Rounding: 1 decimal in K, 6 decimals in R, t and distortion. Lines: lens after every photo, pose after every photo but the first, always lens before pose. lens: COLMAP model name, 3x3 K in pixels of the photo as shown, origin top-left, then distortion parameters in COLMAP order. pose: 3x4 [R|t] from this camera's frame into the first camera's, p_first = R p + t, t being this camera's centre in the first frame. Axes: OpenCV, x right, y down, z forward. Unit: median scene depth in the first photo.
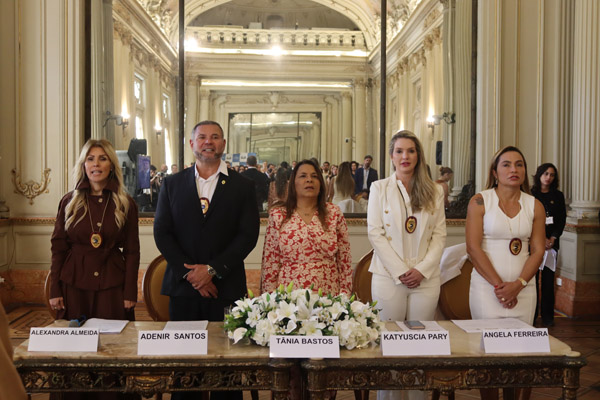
lens RADIAL K [[746.5, 0, 300.2], [0, 746.5, 202.3], [0, 0, 1]] dist [-0.042820, 0.000000]
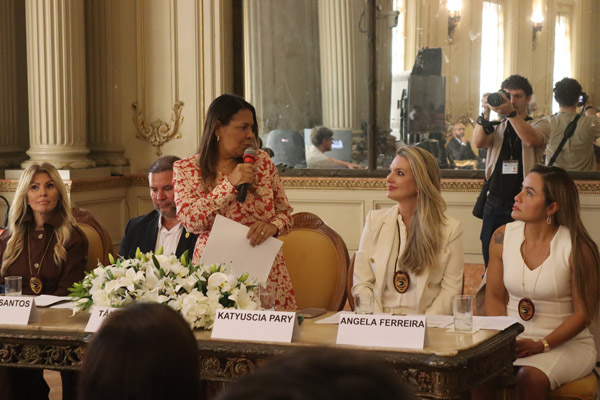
lens RADIAL K [[1452.9, 0, 299.6], [0, 1452.9, 199.8], [0, 0, 1]] dist [0.142759, 0.000000]
pose [[0.900386, 0.015747, -0.434808, 0.327128], [-0.004074, 0.999606, 0.027764, 0.006026], [0.435074, -0.023227, 0.900095, -0.131380]]
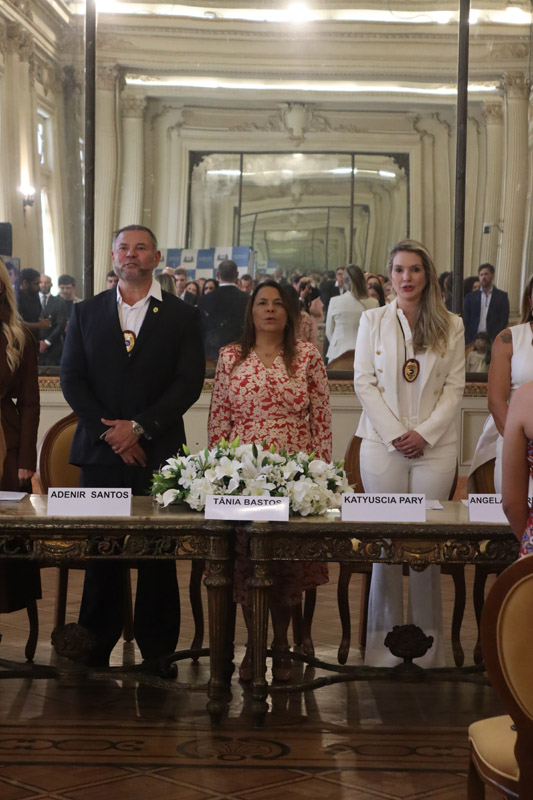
lens RADIAL K [[1937.2, 0, 236.4], [0, 1937.2, 411.0], [0, 0, 1]] dist [0.142759, 0.000000]
pose [[0.997239, 0.011427, -0.073372, 0.056944], [-0.009895, 0.999726, 0.021211, 0.015042], [0.073594, -0.020427, 0.997079, -0.433628]]
